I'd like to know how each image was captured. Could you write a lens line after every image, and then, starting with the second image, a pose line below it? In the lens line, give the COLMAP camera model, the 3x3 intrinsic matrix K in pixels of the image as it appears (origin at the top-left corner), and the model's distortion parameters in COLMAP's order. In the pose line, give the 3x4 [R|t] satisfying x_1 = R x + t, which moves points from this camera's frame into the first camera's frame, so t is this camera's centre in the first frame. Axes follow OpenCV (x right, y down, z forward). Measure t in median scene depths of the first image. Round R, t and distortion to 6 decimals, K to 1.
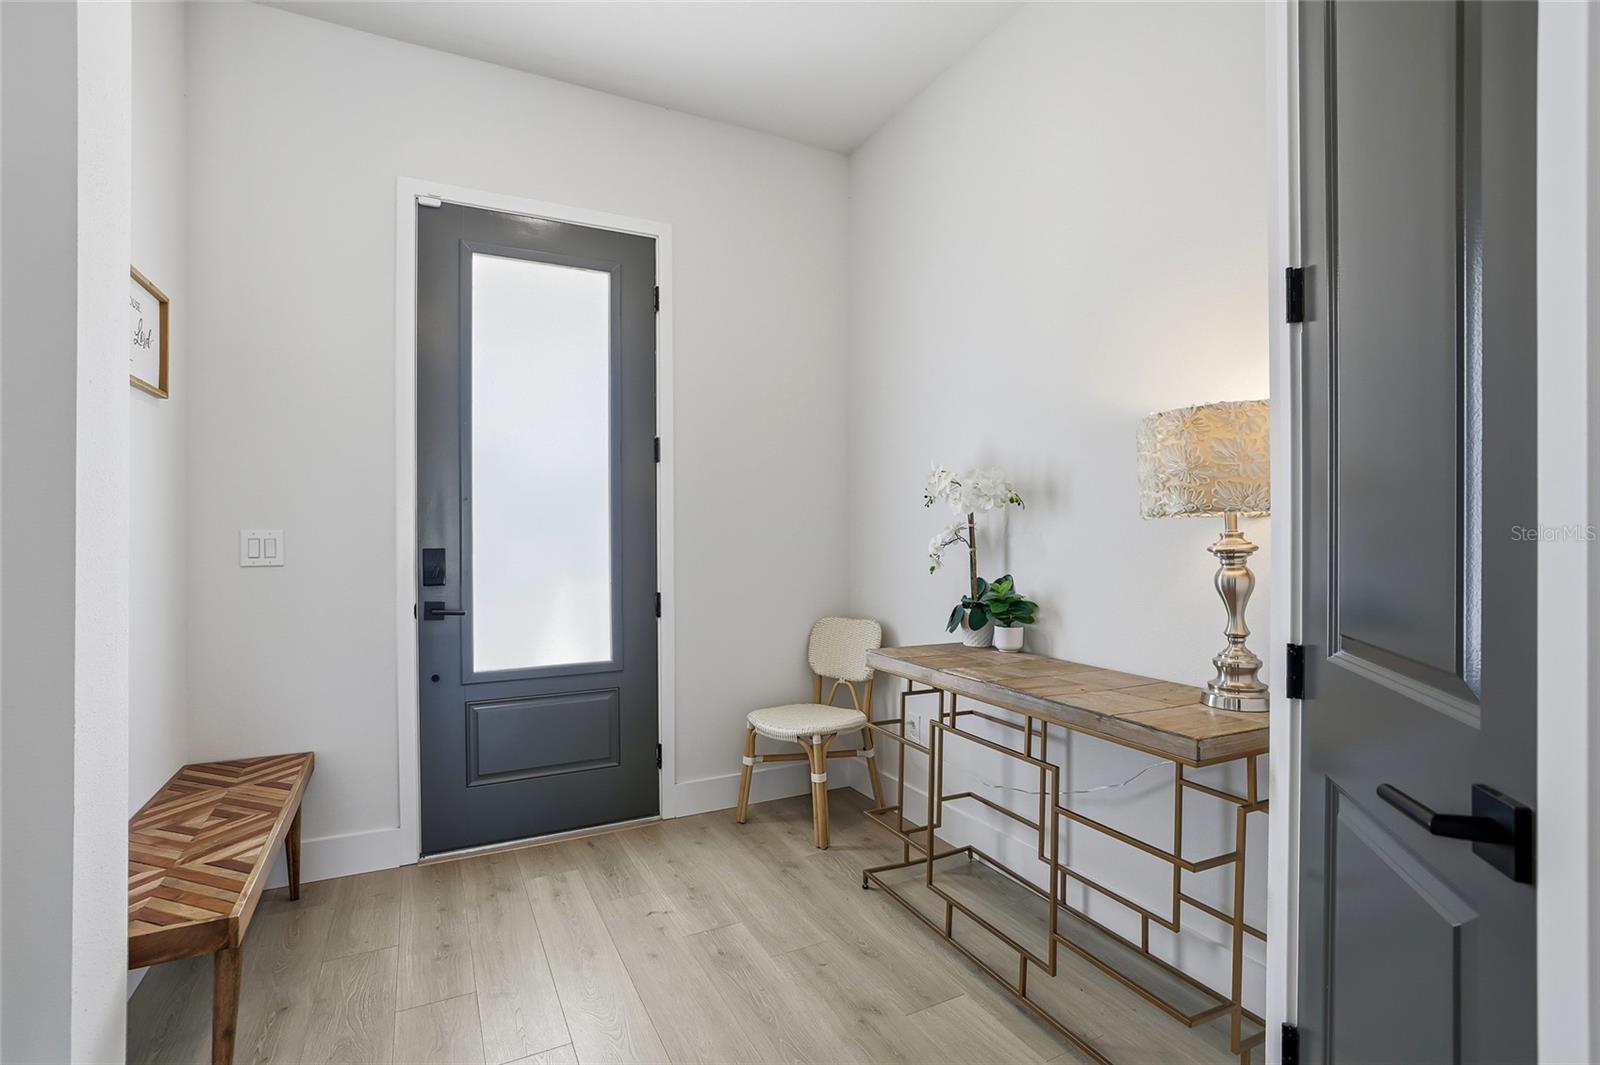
lens RADIAL K [[742.4, 0, 798.3], [0, 742.4, 530.2], [0, 0, 1]] dist [-0.024726, -0.000131]
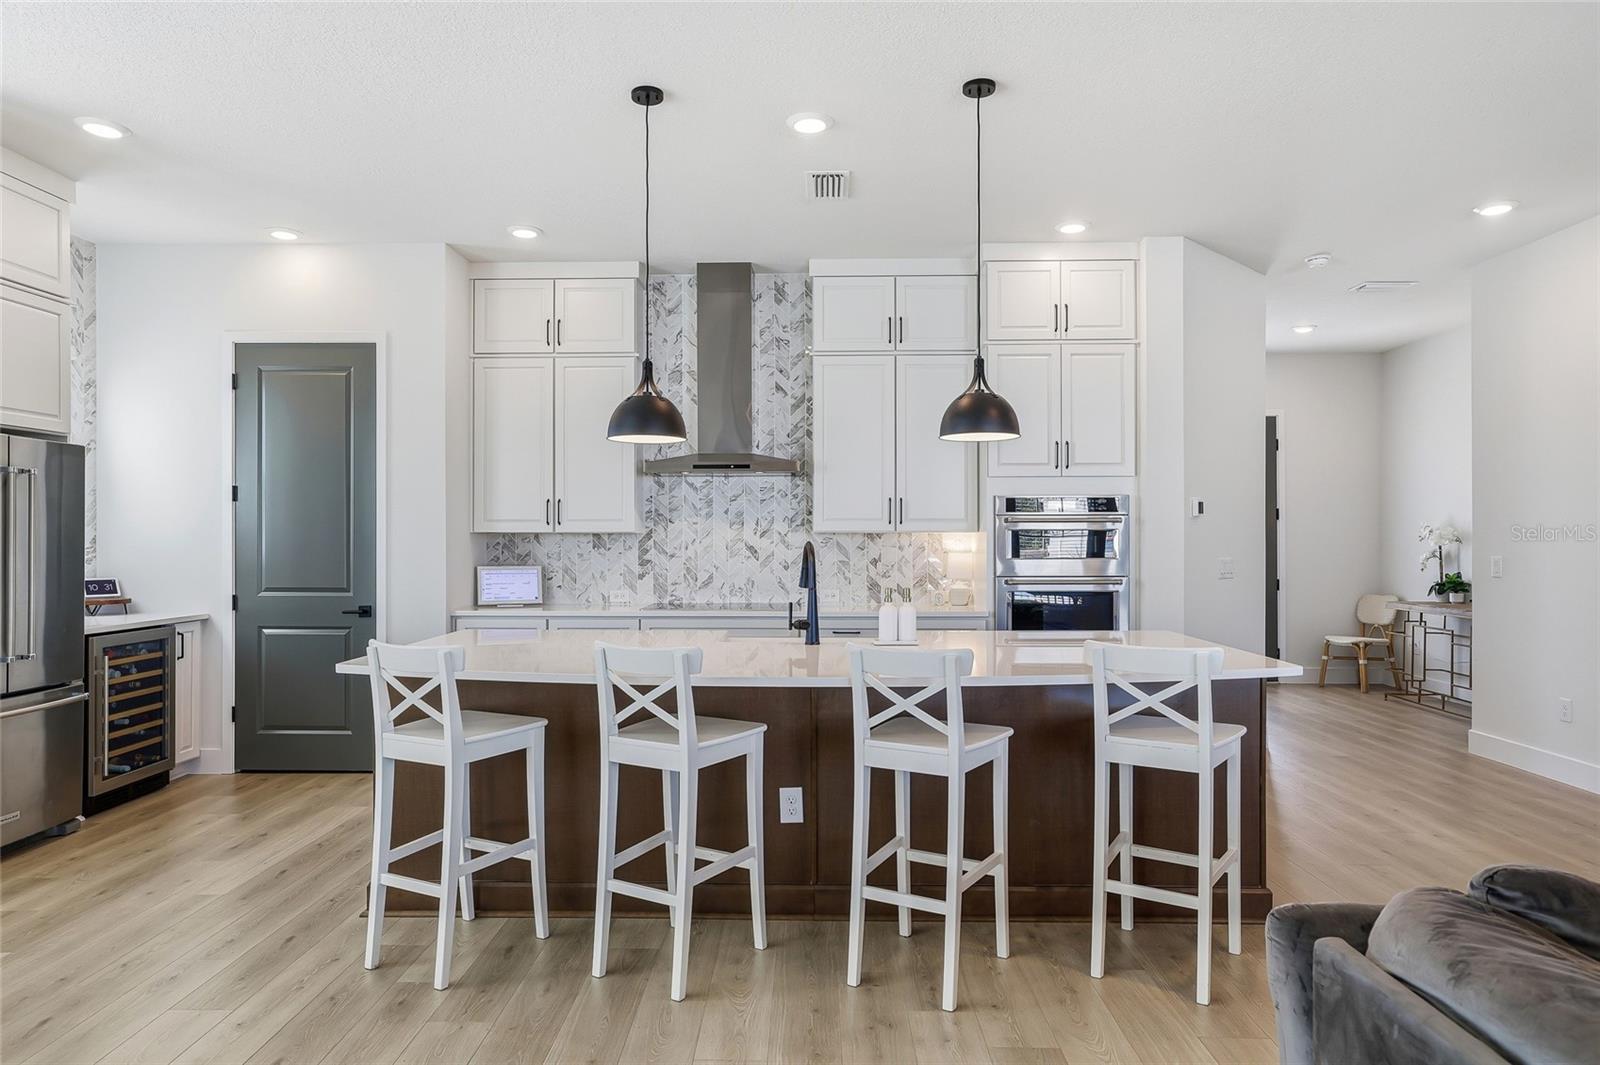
lens RADIAL K [[994.9, 0, 797.1], [0, 994.9, 538.4], [0, 0, 1]] dist [0.024385, 0.000717]
pose [[0.883537, 0.004081, -0.468344, -0.070948], [-0.005286, 0.999985, -0.001259, -0.029397], [0.468332, 0.003588, 0.883545, -2.688741]]
